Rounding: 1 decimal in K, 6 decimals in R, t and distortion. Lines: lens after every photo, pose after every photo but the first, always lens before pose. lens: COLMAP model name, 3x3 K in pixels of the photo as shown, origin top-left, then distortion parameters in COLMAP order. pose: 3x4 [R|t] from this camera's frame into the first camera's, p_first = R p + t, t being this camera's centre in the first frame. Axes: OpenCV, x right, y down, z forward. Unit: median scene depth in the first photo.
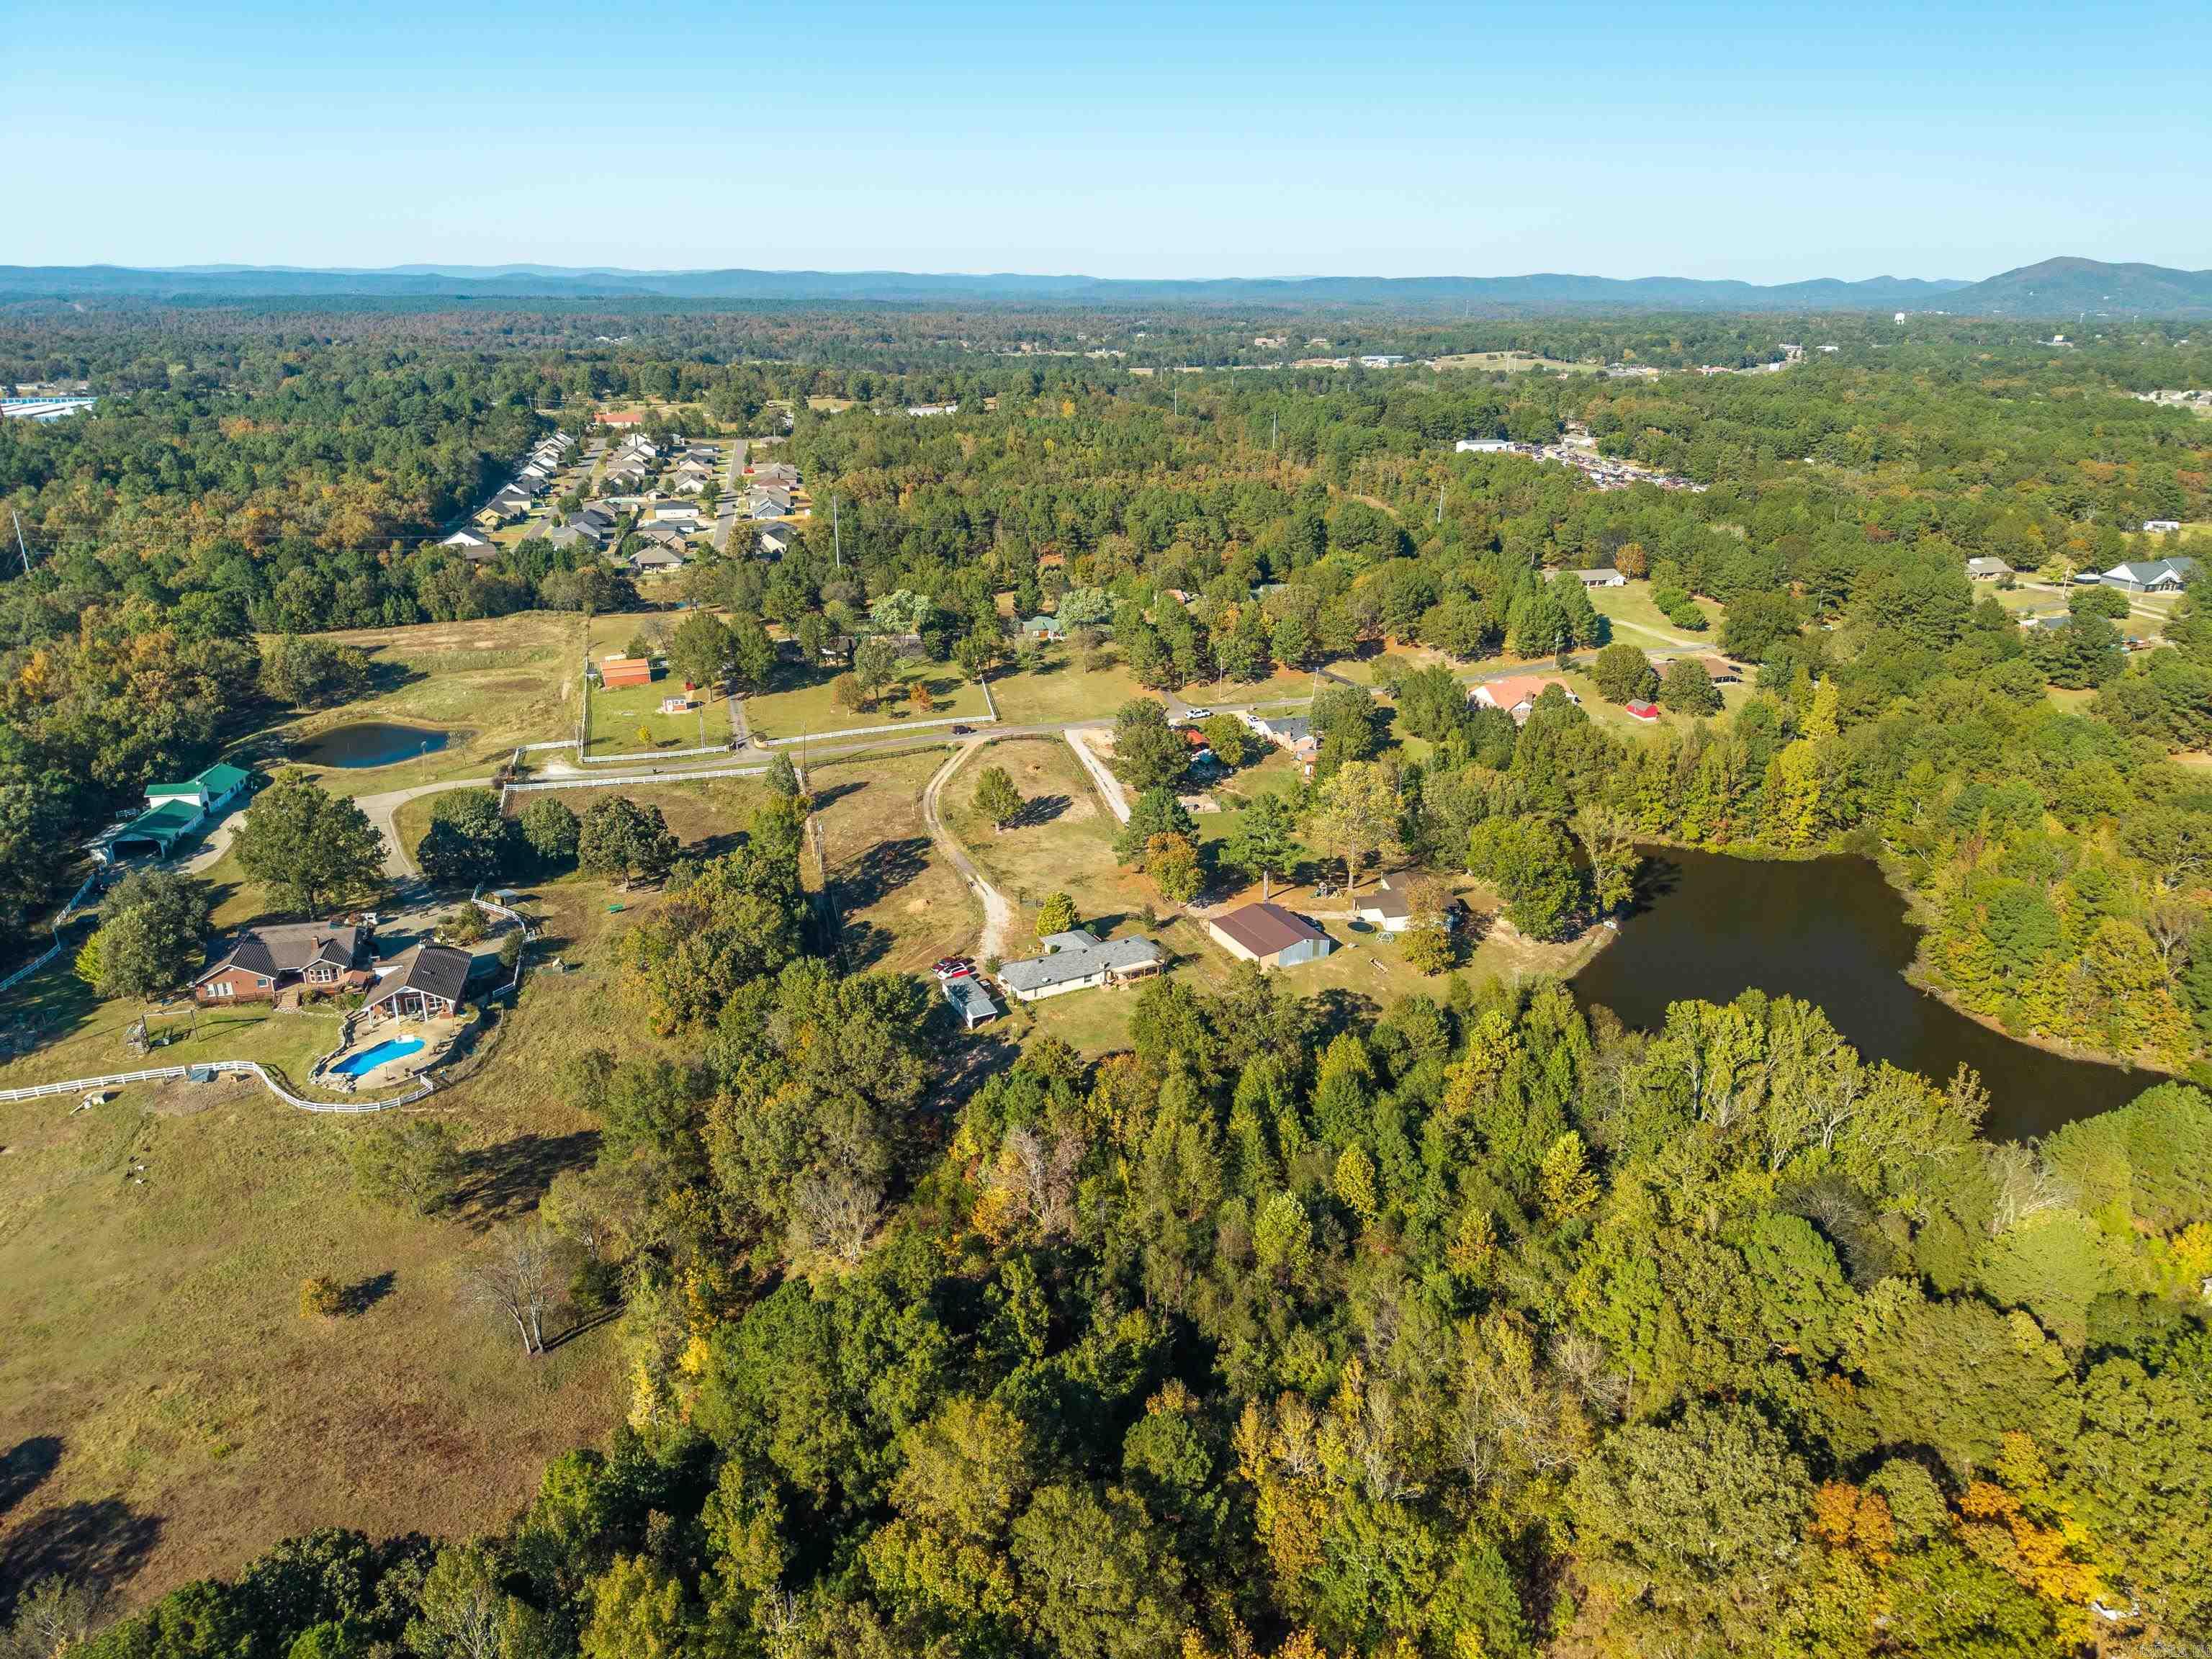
lens RADIAL K [[1469.8, 0, 1106.0], [0, 1469.8, 829.5], [0, 0, 1]] dist [0.017222, -0.017313]
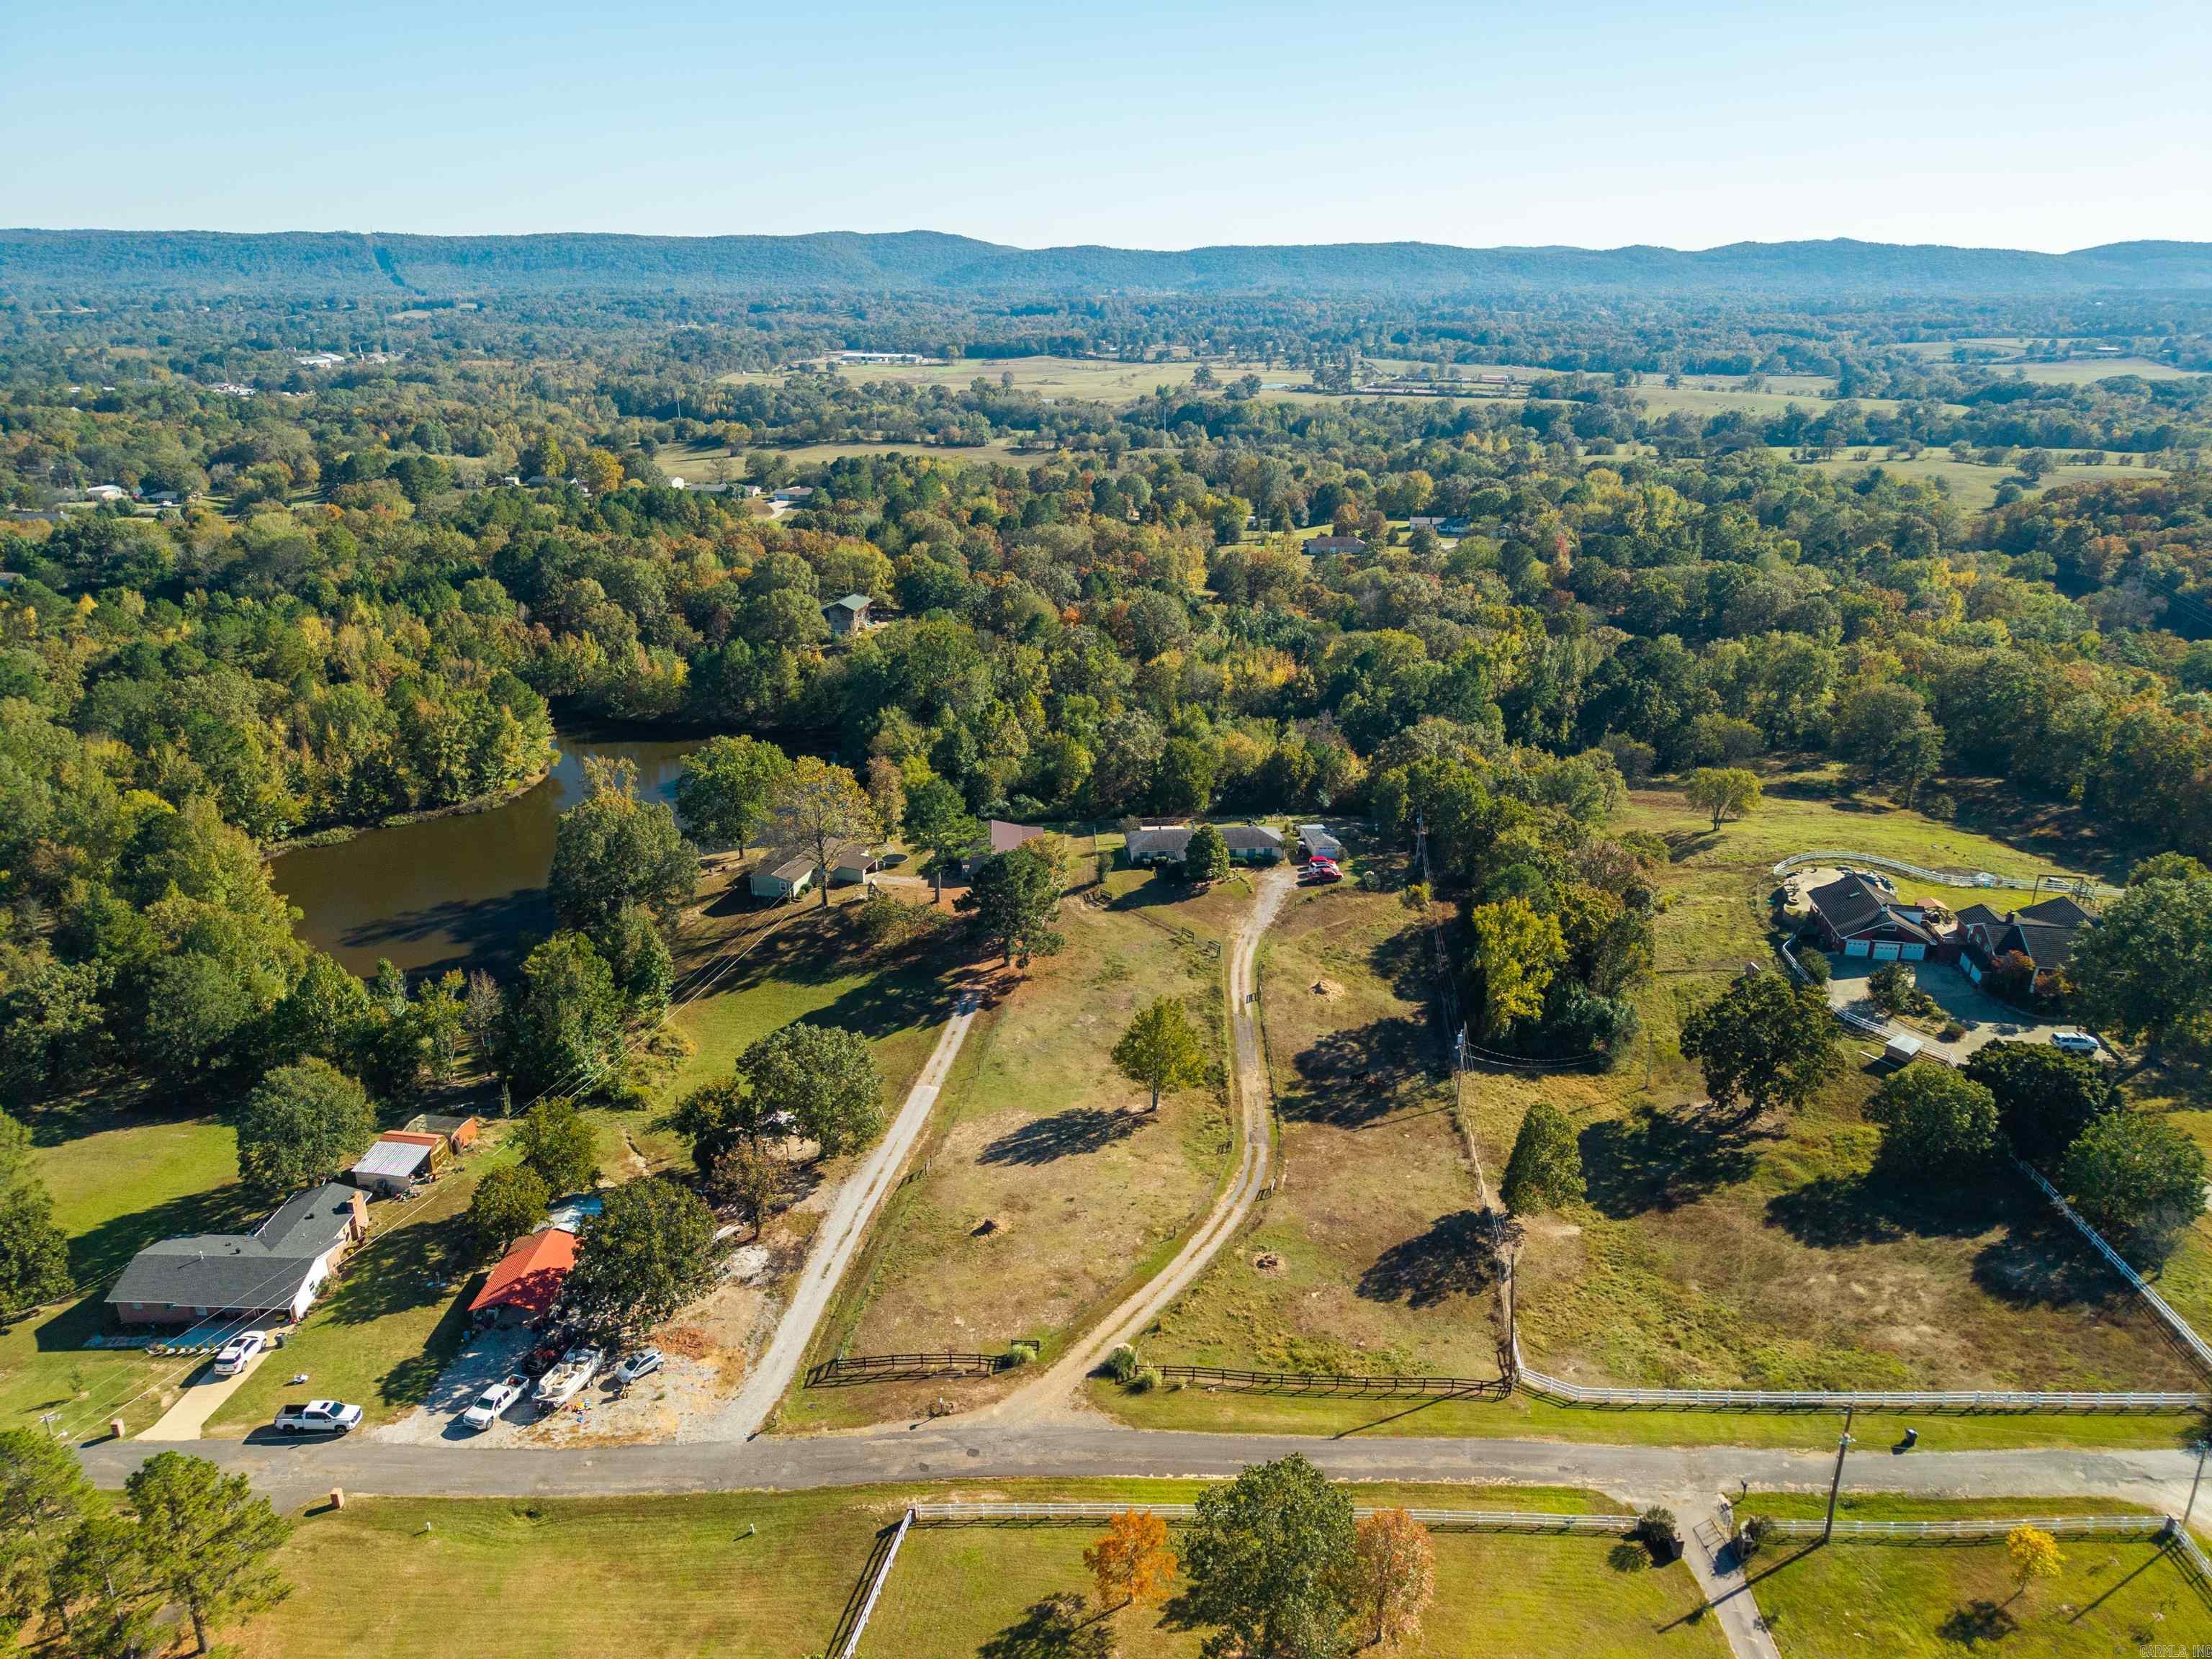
lens RADIAL K [[1425.5, 0, 1090.1], [0, 1425.5, 827.2], [0, 0, 1]] dist [0.012974, -0.007577]
pose [[-0.921934, -0.145276, 0.359072, -0.219637], [0.127849, 0.760926, 0.636118, -0.414173], [-0.365640, 0.632366, -0.682950, 1.231407]]
